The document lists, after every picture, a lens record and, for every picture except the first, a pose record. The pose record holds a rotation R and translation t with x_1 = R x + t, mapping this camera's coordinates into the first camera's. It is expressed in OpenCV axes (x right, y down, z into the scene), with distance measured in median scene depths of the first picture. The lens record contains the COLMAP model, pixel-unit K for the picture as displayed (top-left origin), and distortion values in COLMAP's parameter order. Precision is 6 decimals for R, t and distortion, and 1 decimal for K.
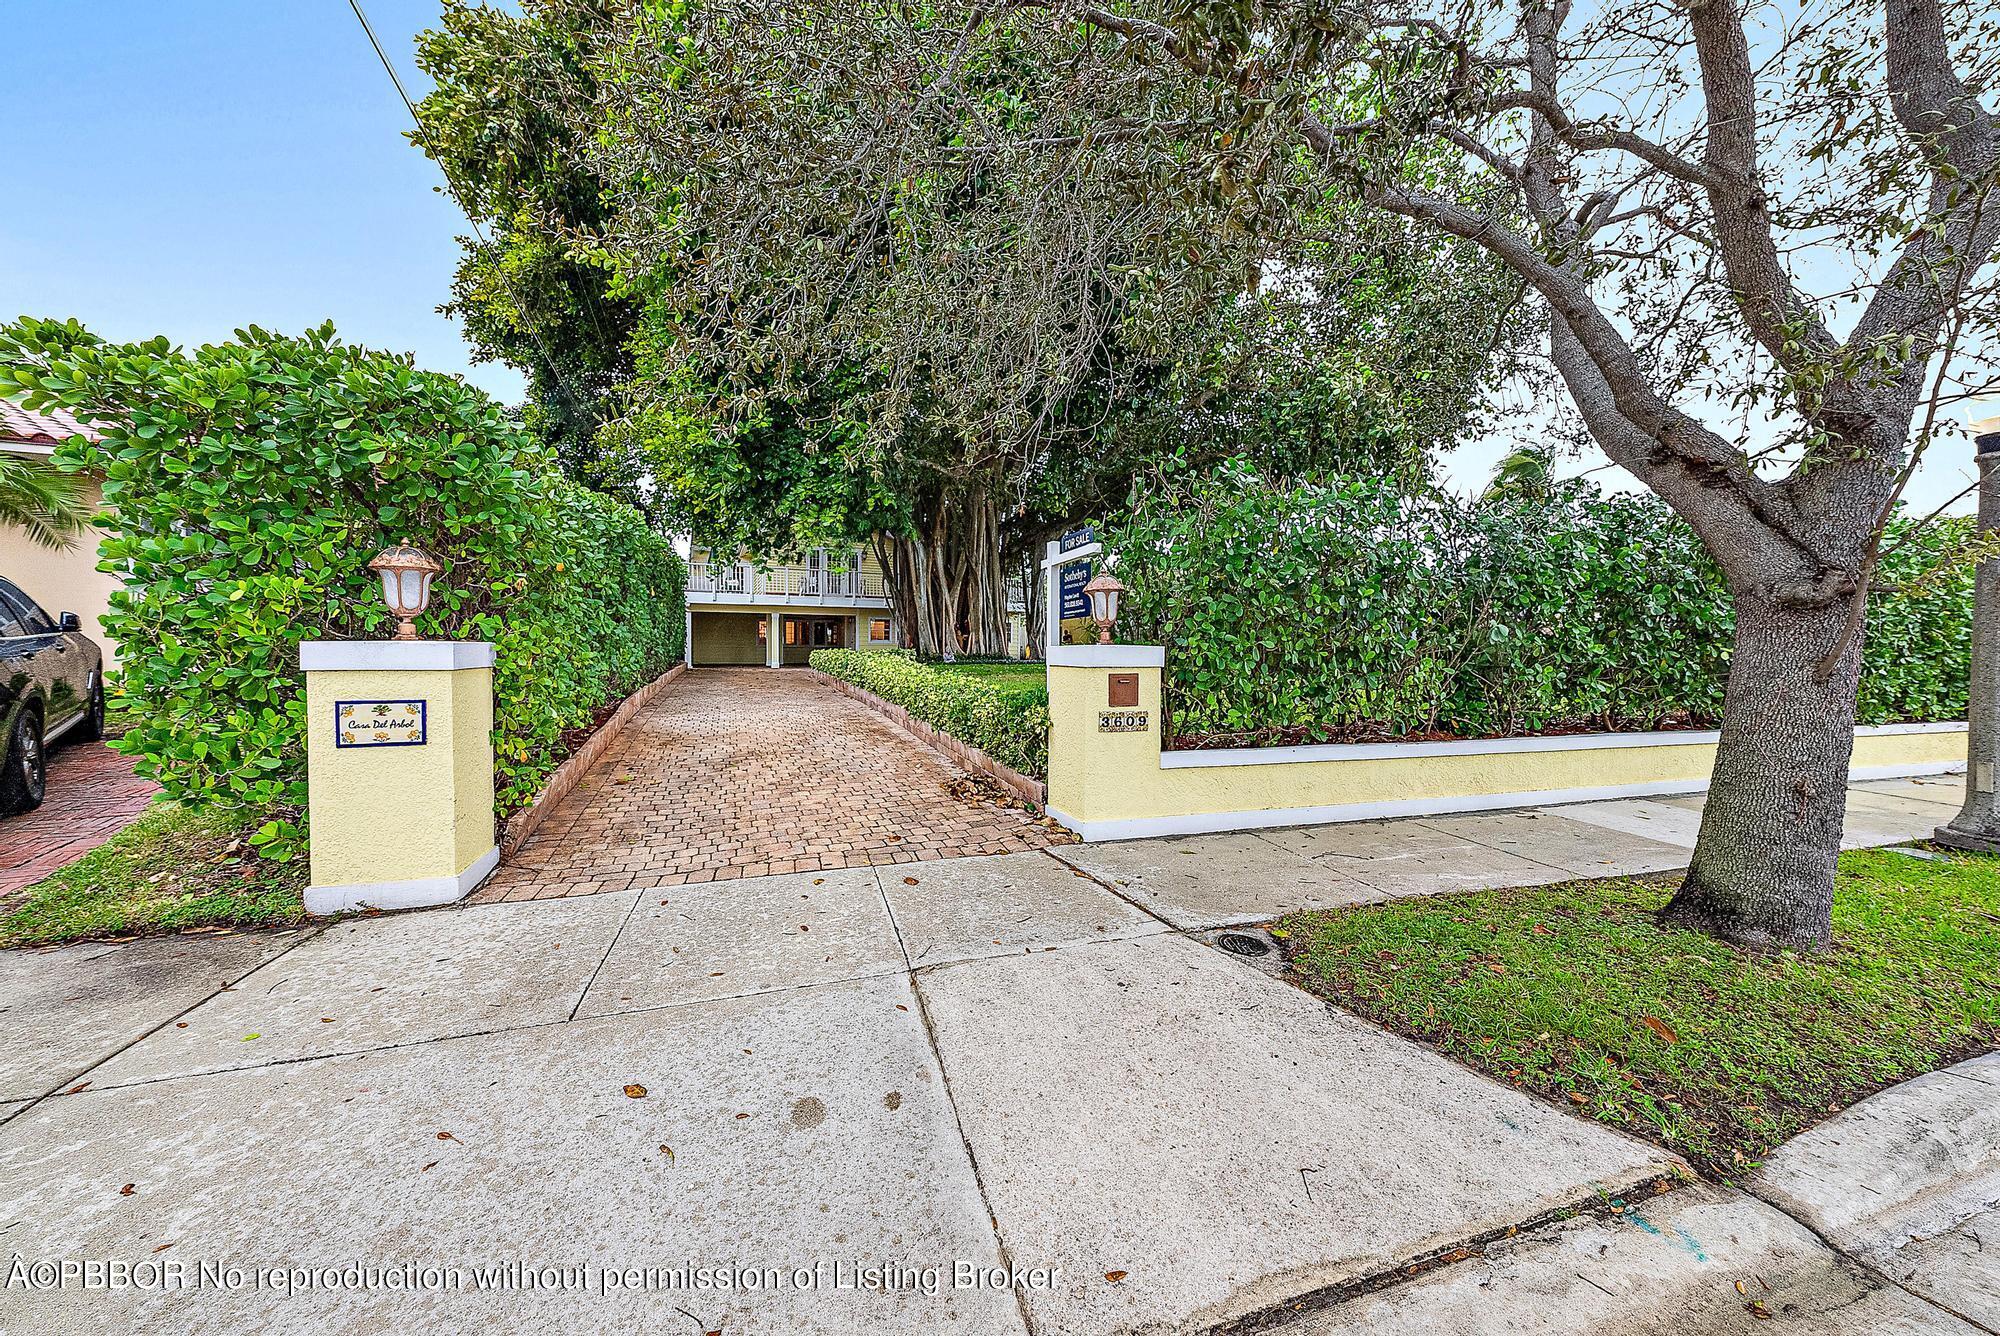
lens RADIAL K [[698.4, 0, 1003.4], [0, 698.4, 661.3], [0, 0, 1]] dist [0.000361, -0.000406]
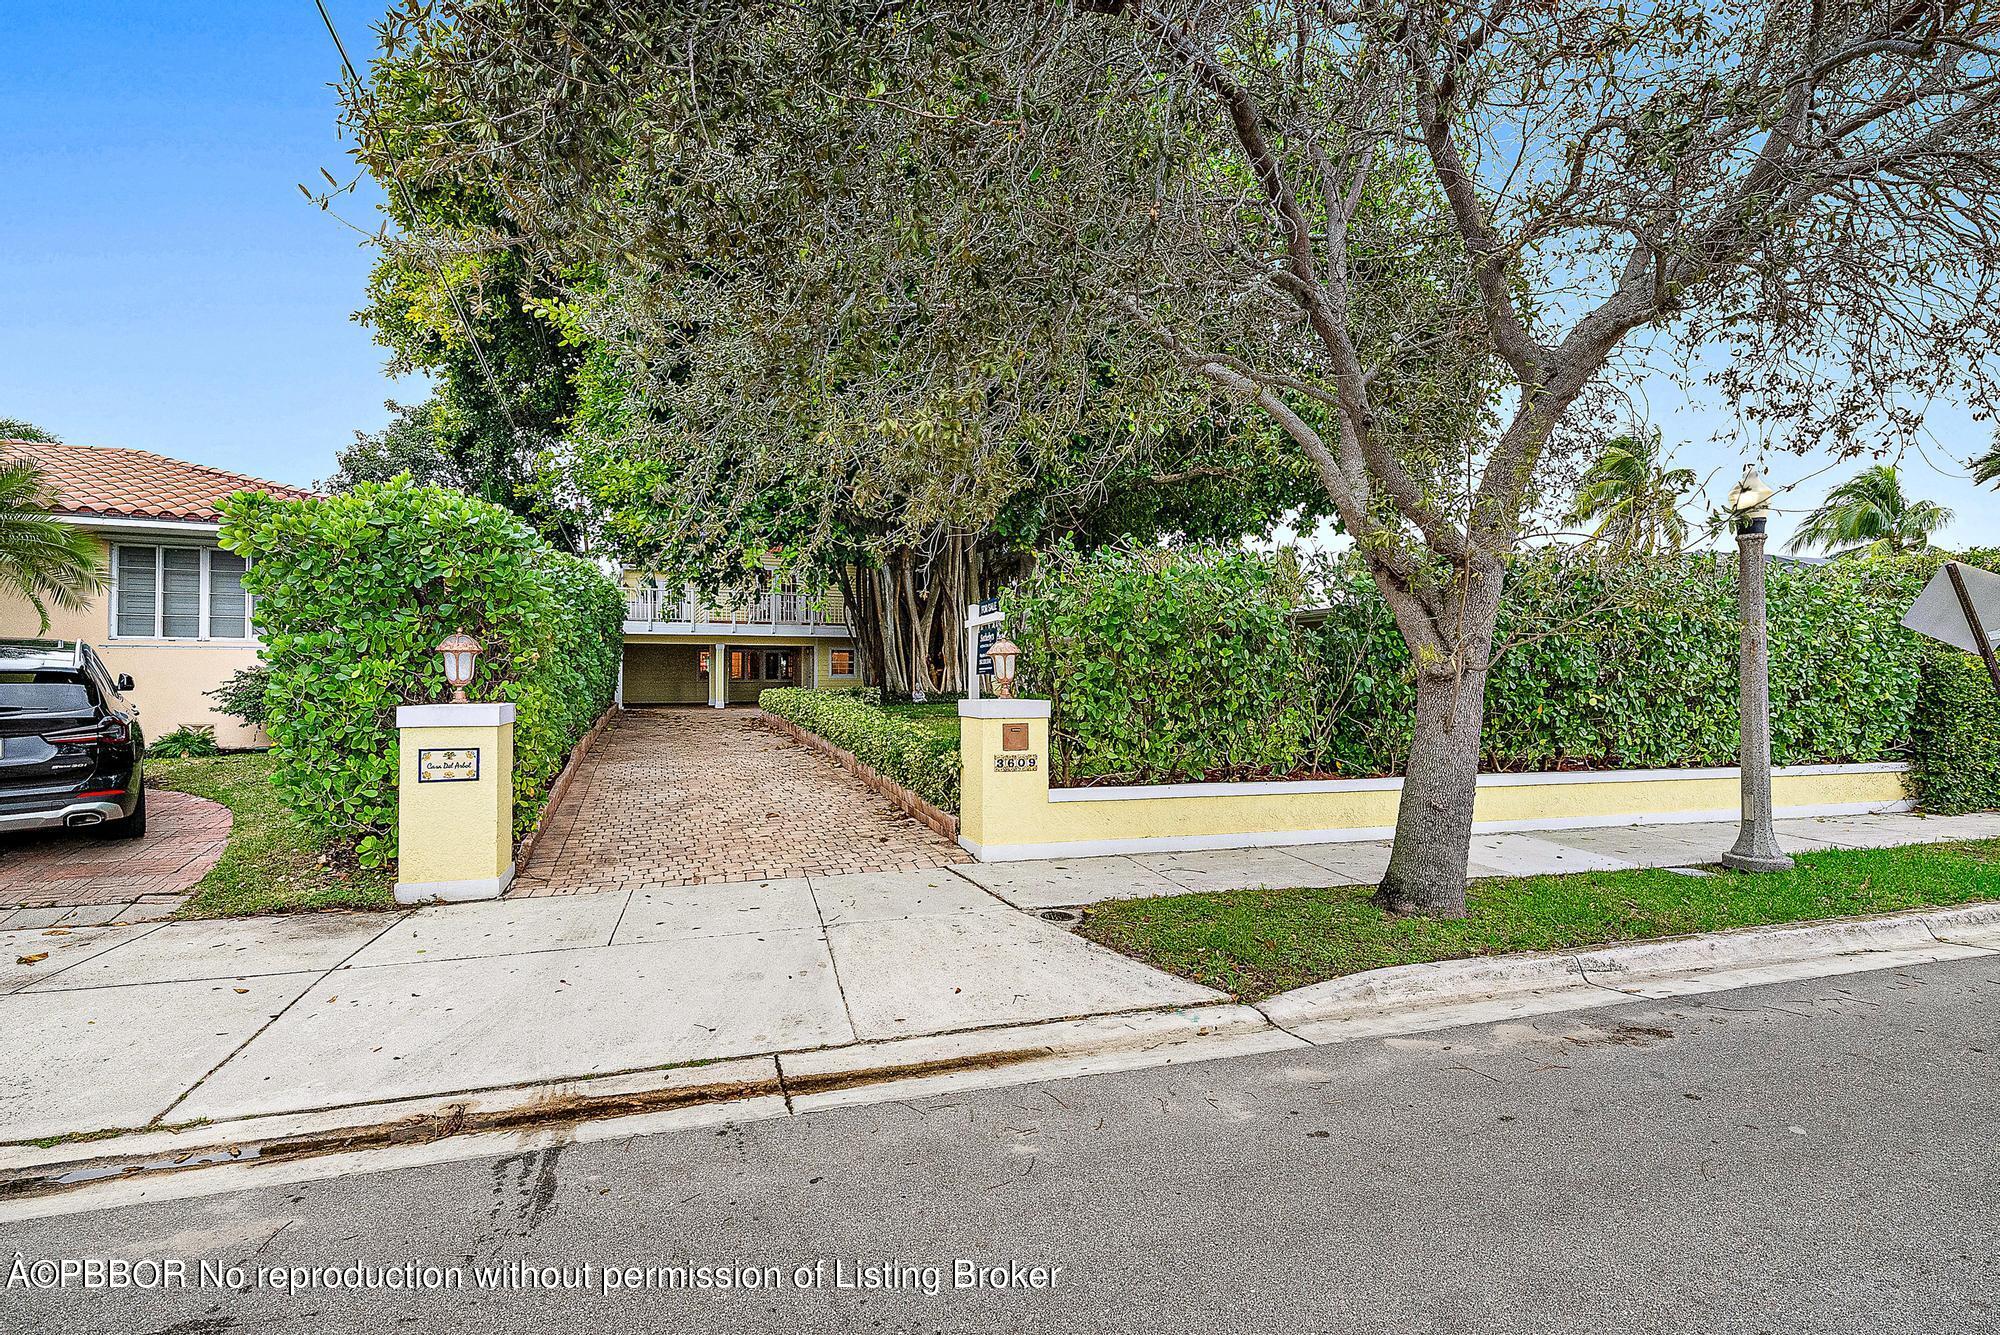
lens RADIAL K [[909.9, 0, 1004.9], [0, 909.9, 661.7], [0, 0, 1]] dist [0.000940, -0.000213]
pose [[0.999951, -0.005359, -0.008283, 0.162928], [0.005068, 0.999382, -0.034794, -0.033811], [0.008464, 0.034751, 0.999360, -0.573153]]
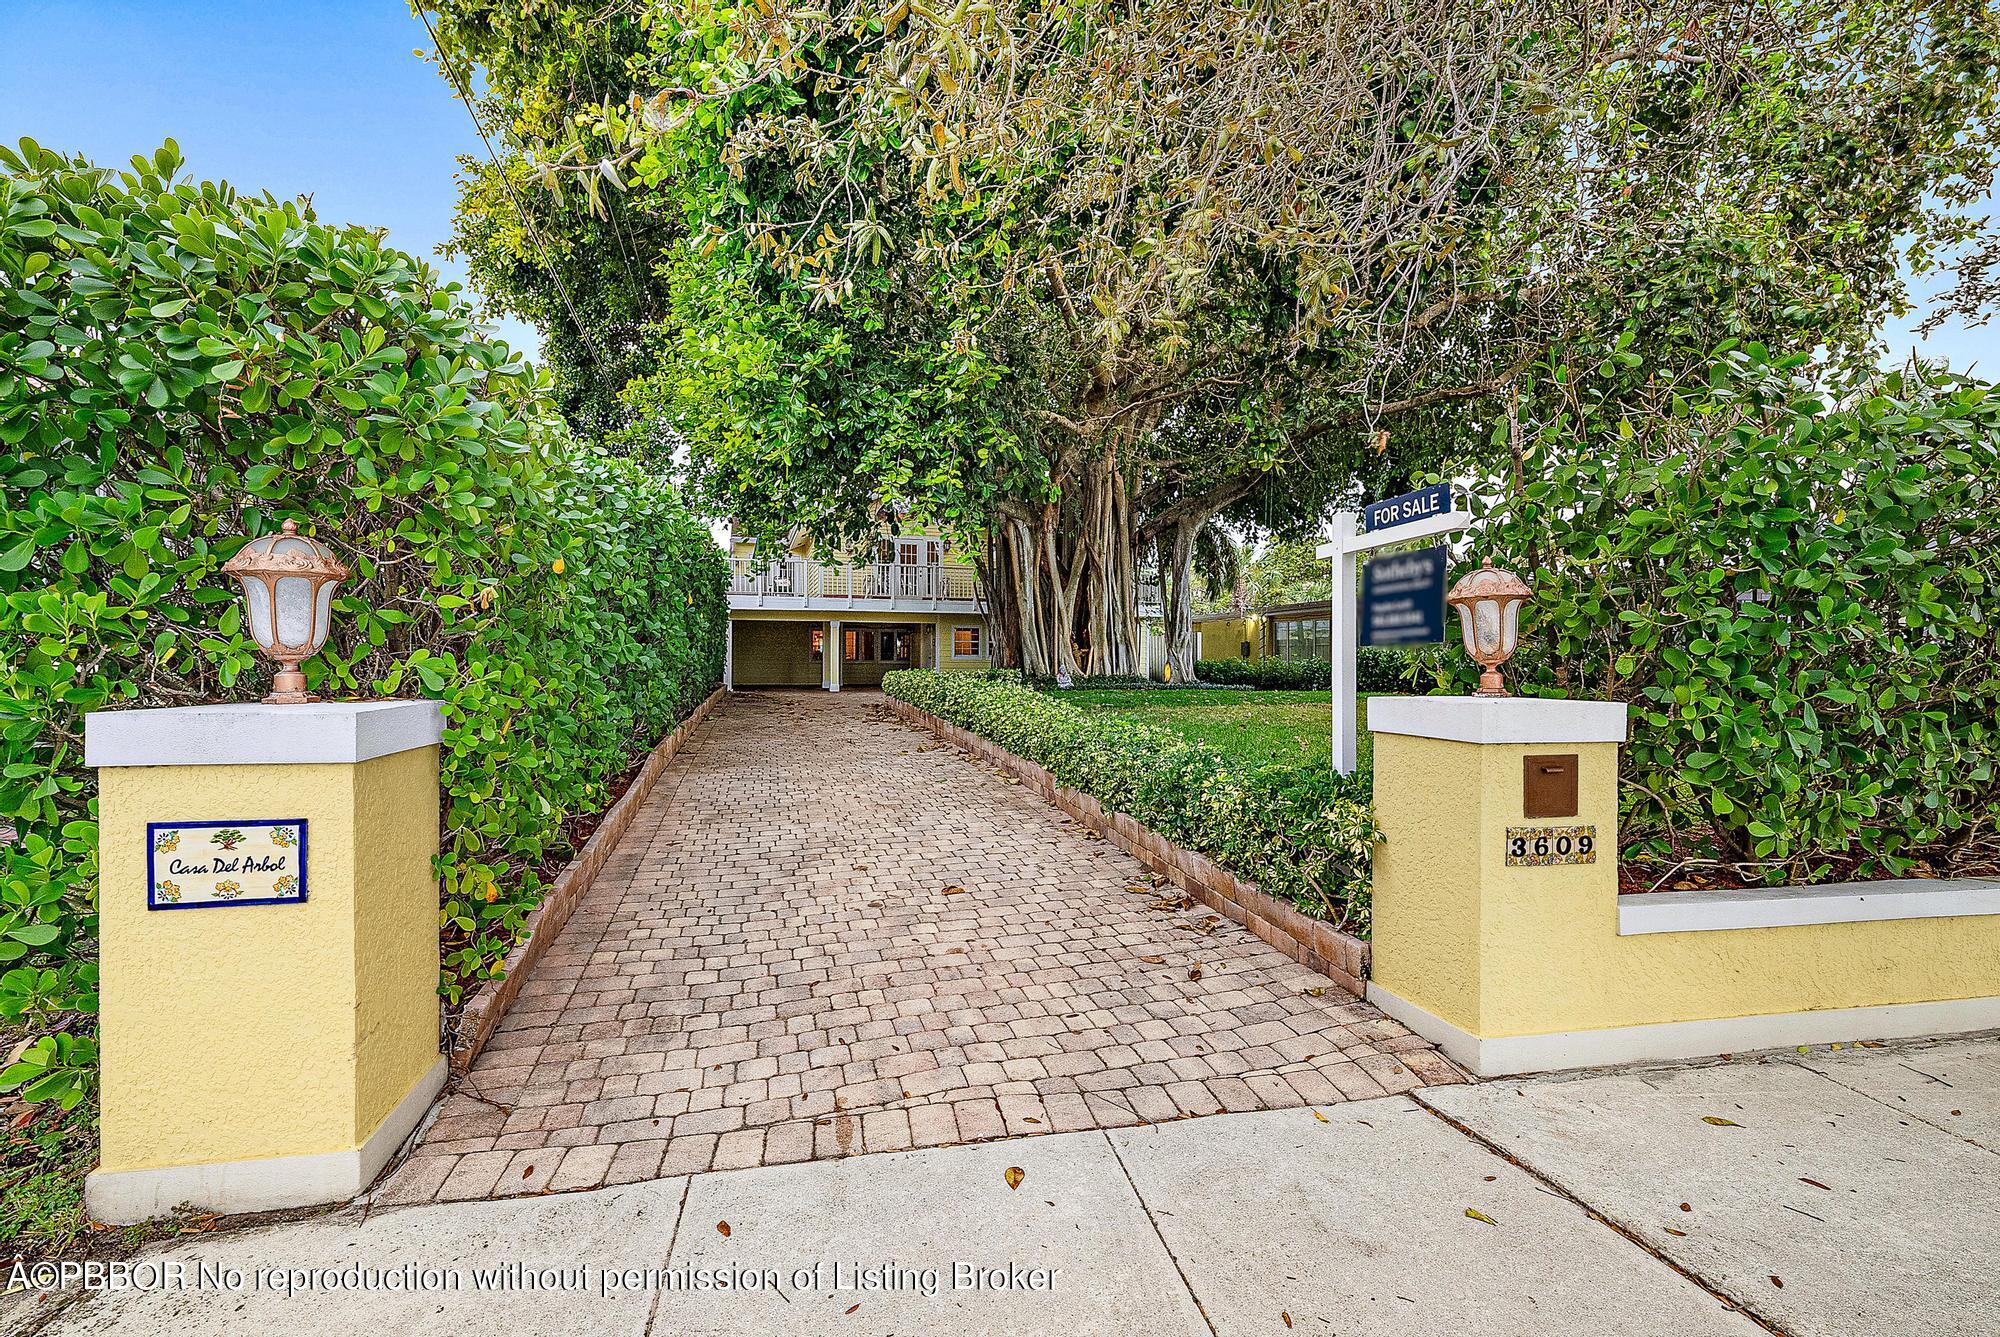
lens RADIAL K [[871.4, 0, 998.7], [0, 871.4, 664.7], [0, 0, 1]] dist [-0.004220, 0.001686]
pose [[0.993110, 0.000655, -0.117184, -0.161221], [-0.002170, 0.999916, -0.012798, -0.040389], [0.117166, 0.012965, 0.993028, 0.289909]]
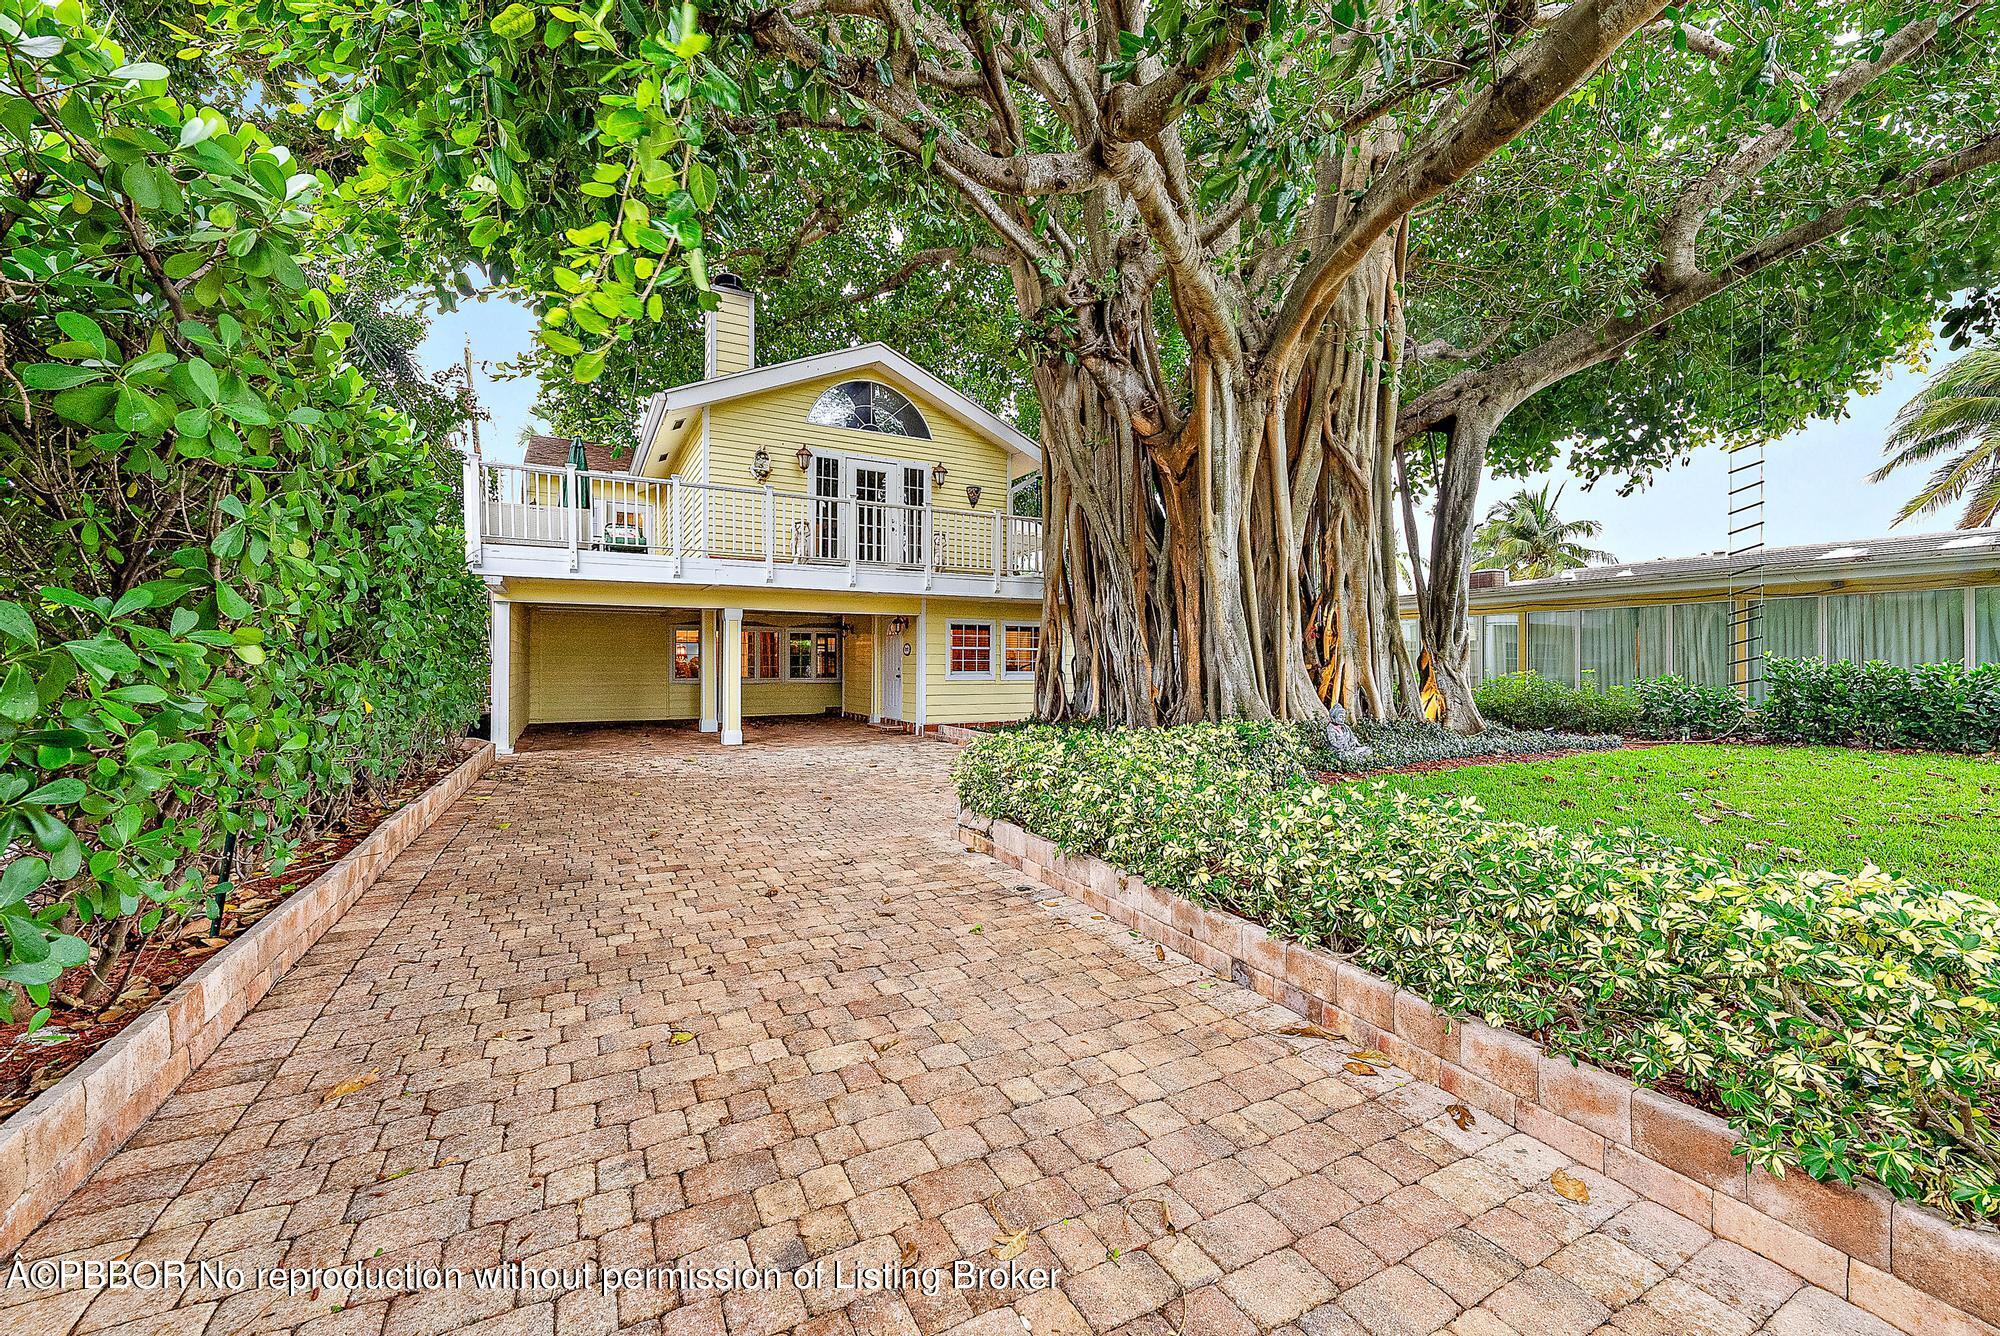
lens RADIAL K [[792.2, 0, 1003.3], [0, 792.2, 661.6], [0, 0, 1]] dist [0.002120, -0.000151]
pose [[0.995544, 0.000589, 0.094292, -1.107609], [0.001115, 0.999837, -0.018023, -0.149519], [-0.094287, 0.018048, 0.995381, 2.740746]]
